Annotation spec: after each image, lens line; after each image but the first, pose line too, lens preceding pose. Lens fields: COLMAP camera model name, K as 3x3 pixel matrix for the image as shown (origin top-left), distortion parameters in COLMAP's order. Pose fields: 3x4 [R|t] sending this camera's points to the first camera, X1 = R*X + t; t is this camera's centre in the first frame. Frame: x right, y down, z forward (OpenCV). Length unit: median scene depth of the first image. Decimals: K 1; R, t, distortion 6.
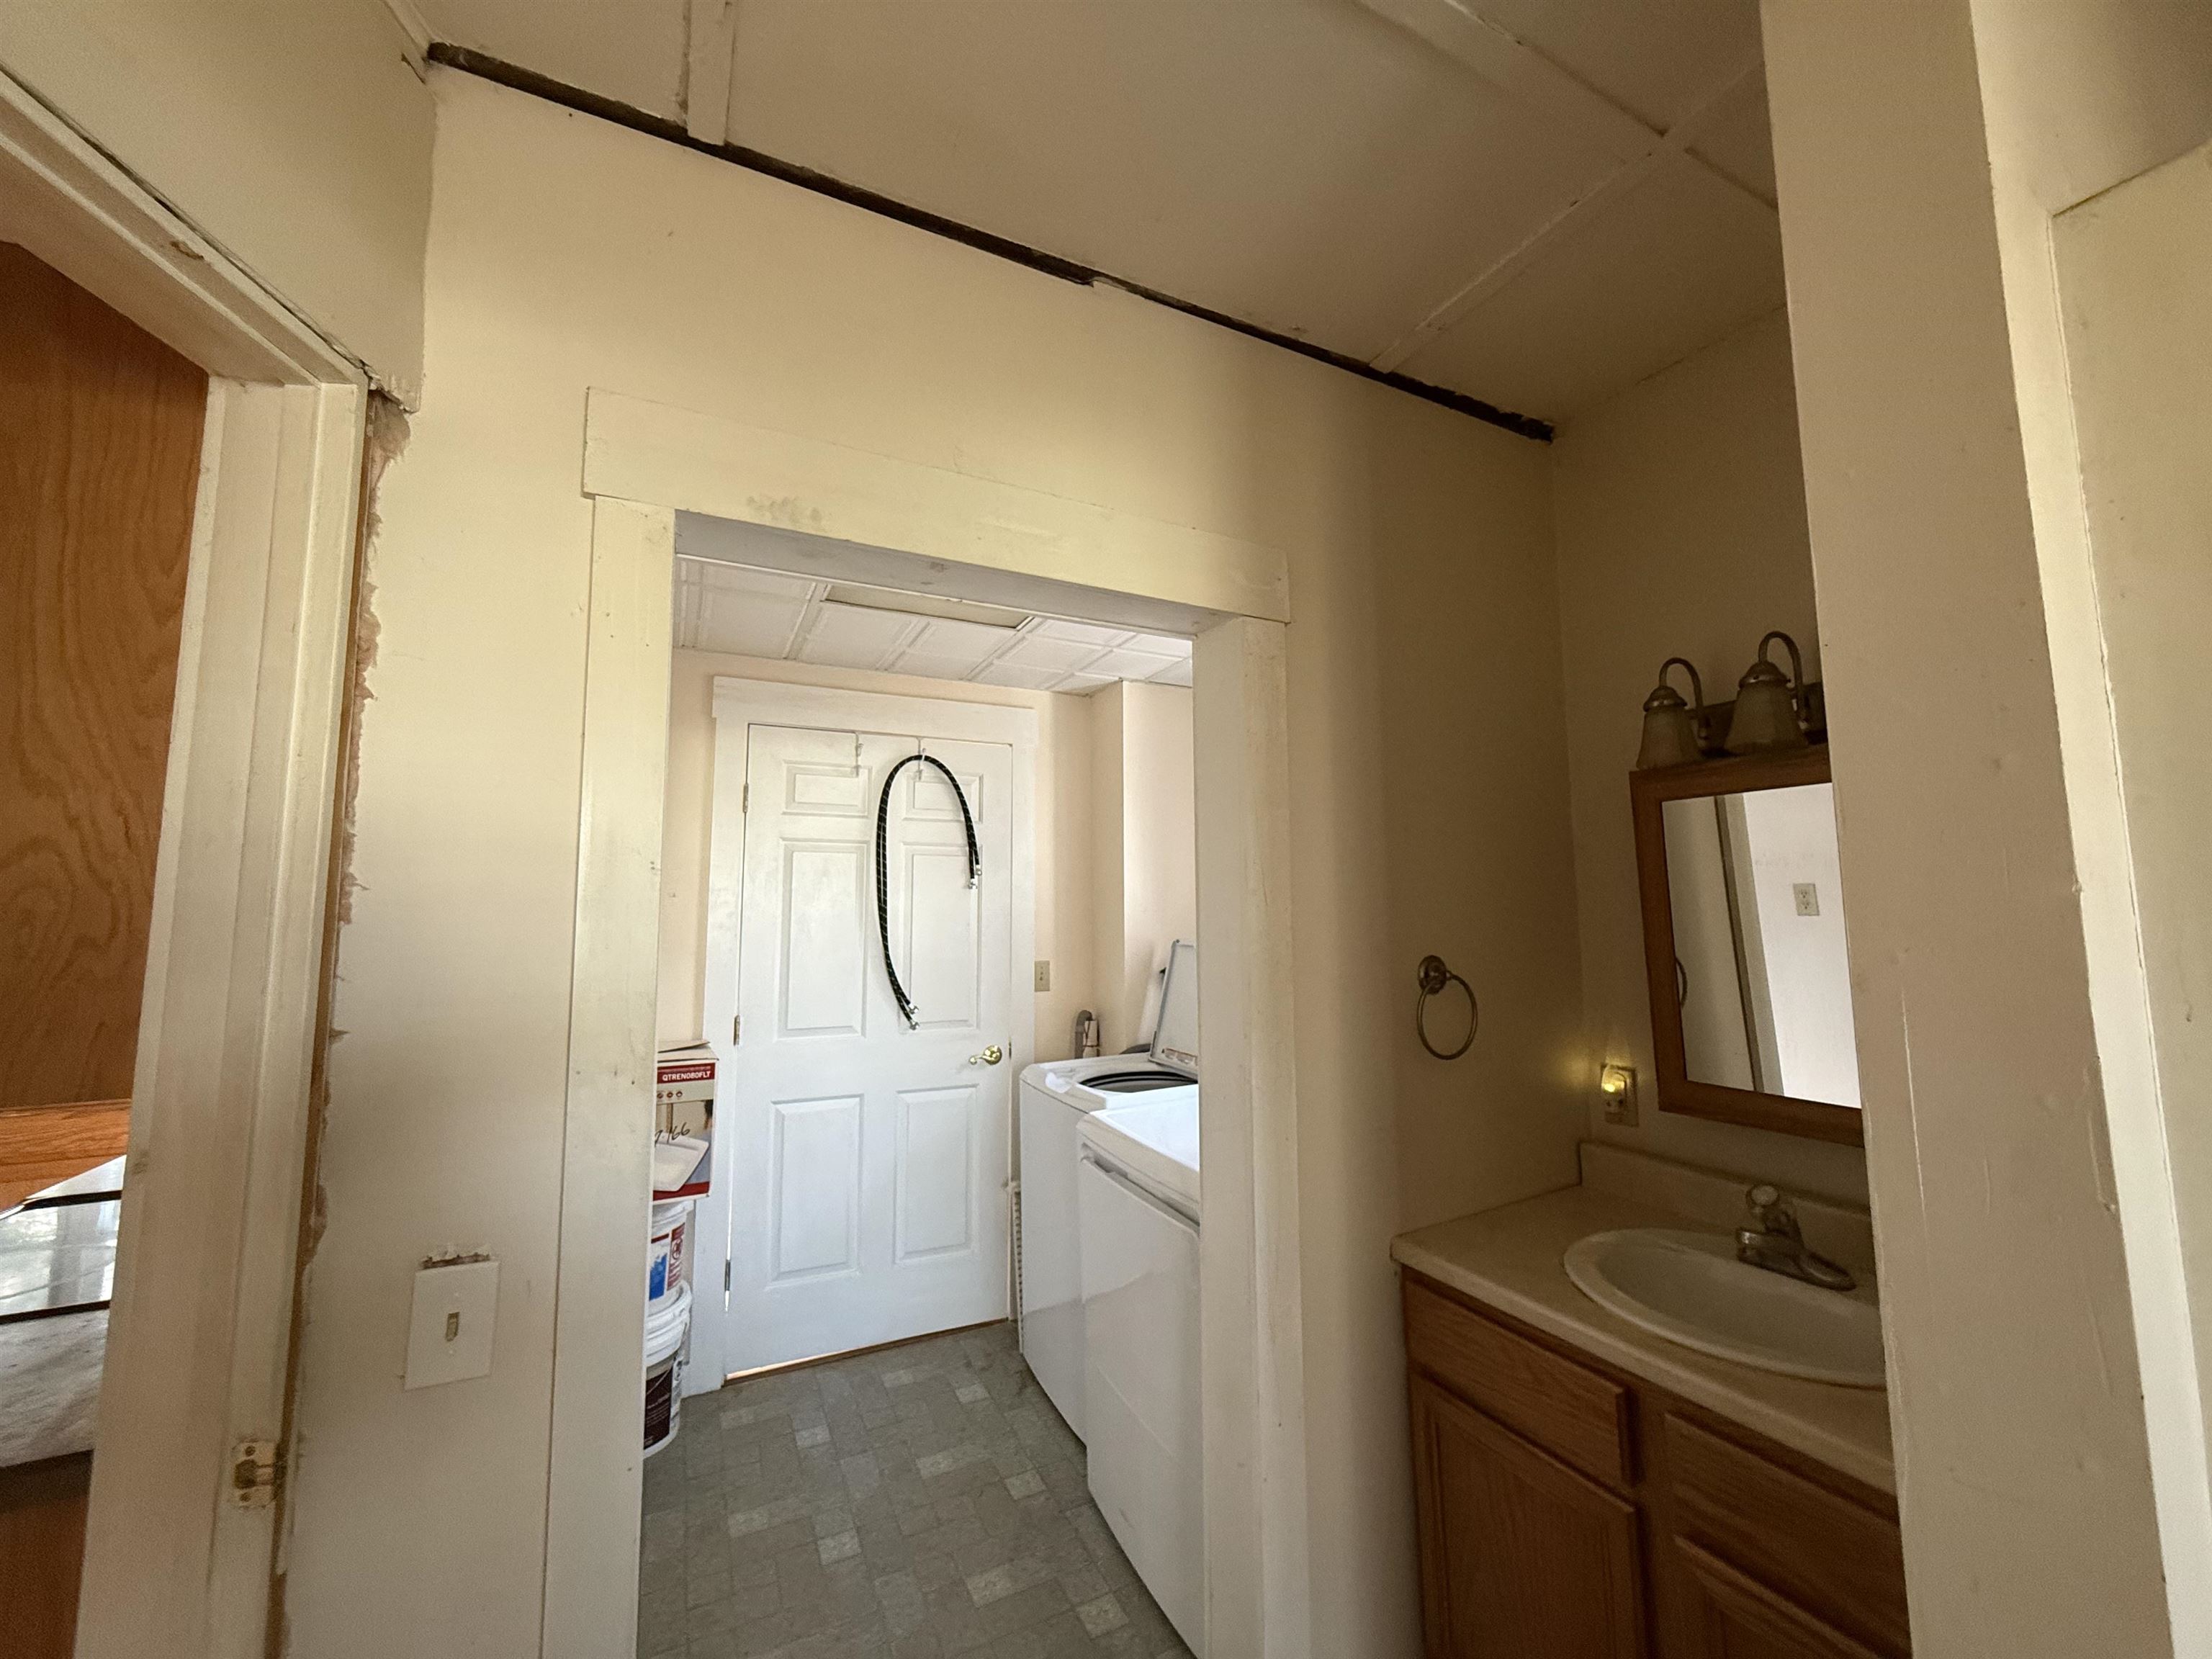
lens RADIAL K [[880.3, 0, 1112.6], [0, 880.3, 829.8], [0, 0, 1]] dist [-0.000329, 0.000081]
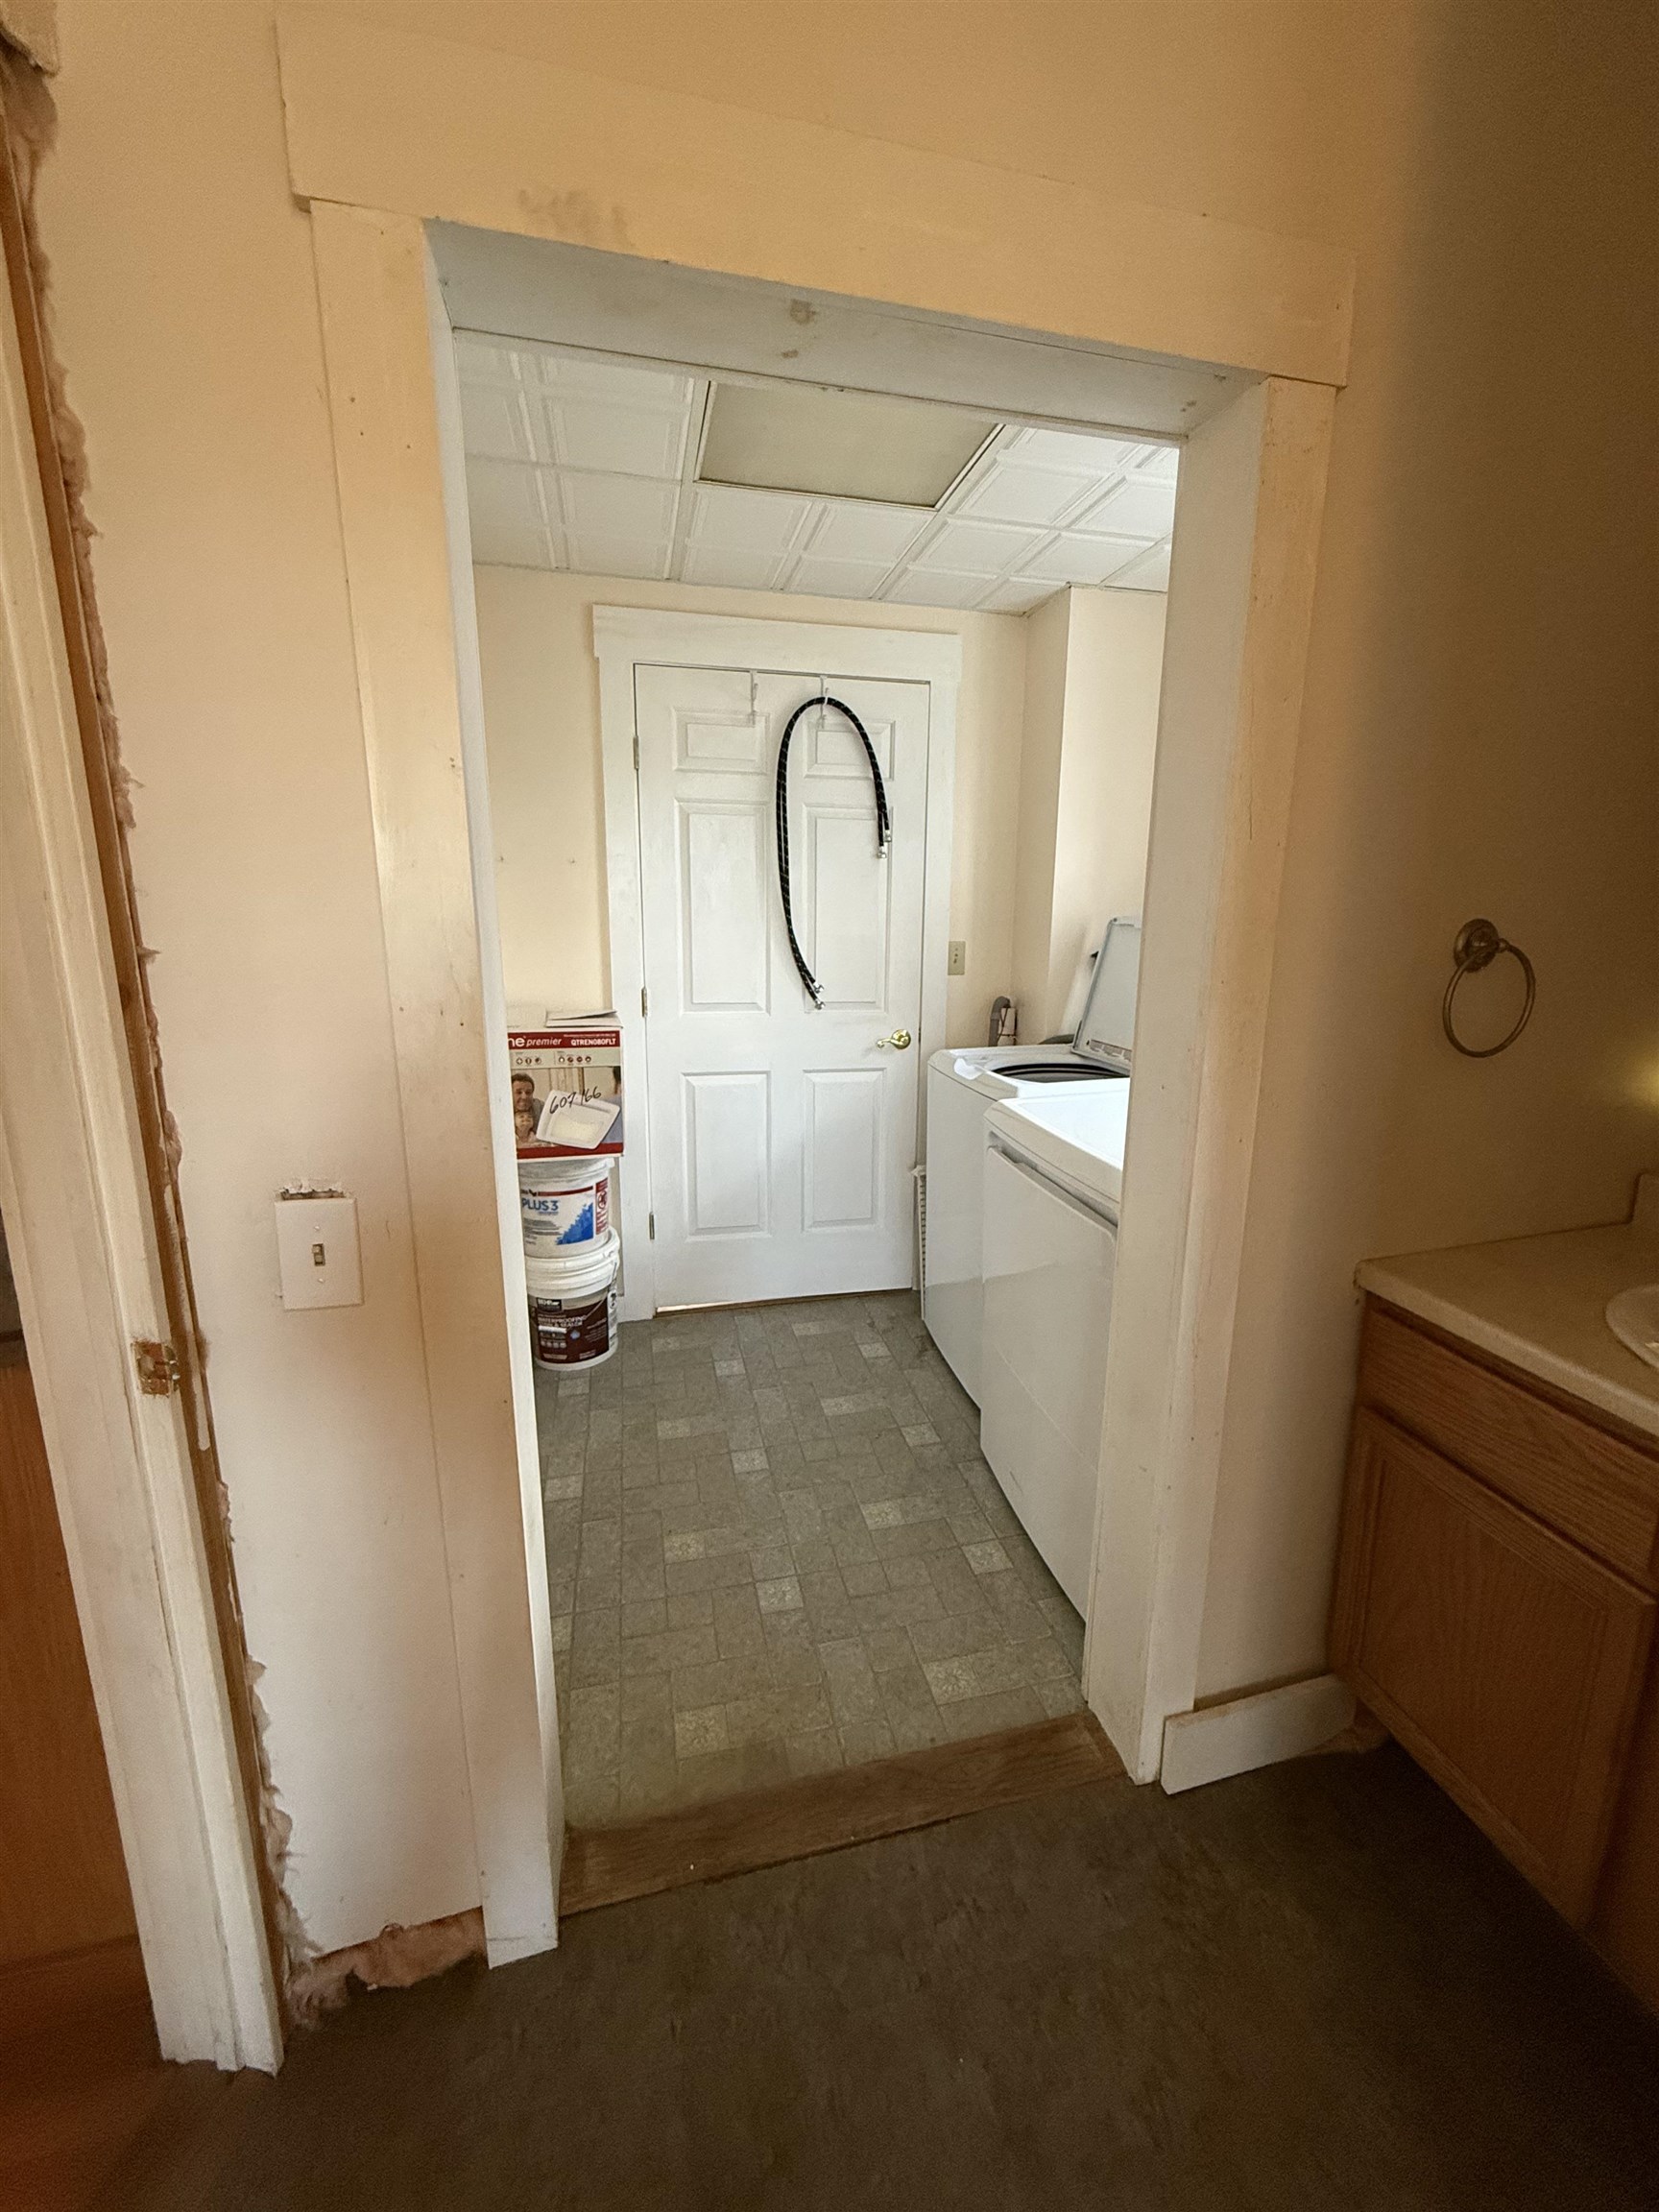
lens RADIAL K [[880.3, 0, 832.4], [0, 880.3, 1098.4], [0, 0, 1]] dist [-0.000329, 0.000081]
pose [[0.973696, 0.059149, -0.220038, 0.005358], [0.009169, 0.954763, 0.297226, 0.043915], [0.227665, -0.291426, 0.929107, 0.108109]]
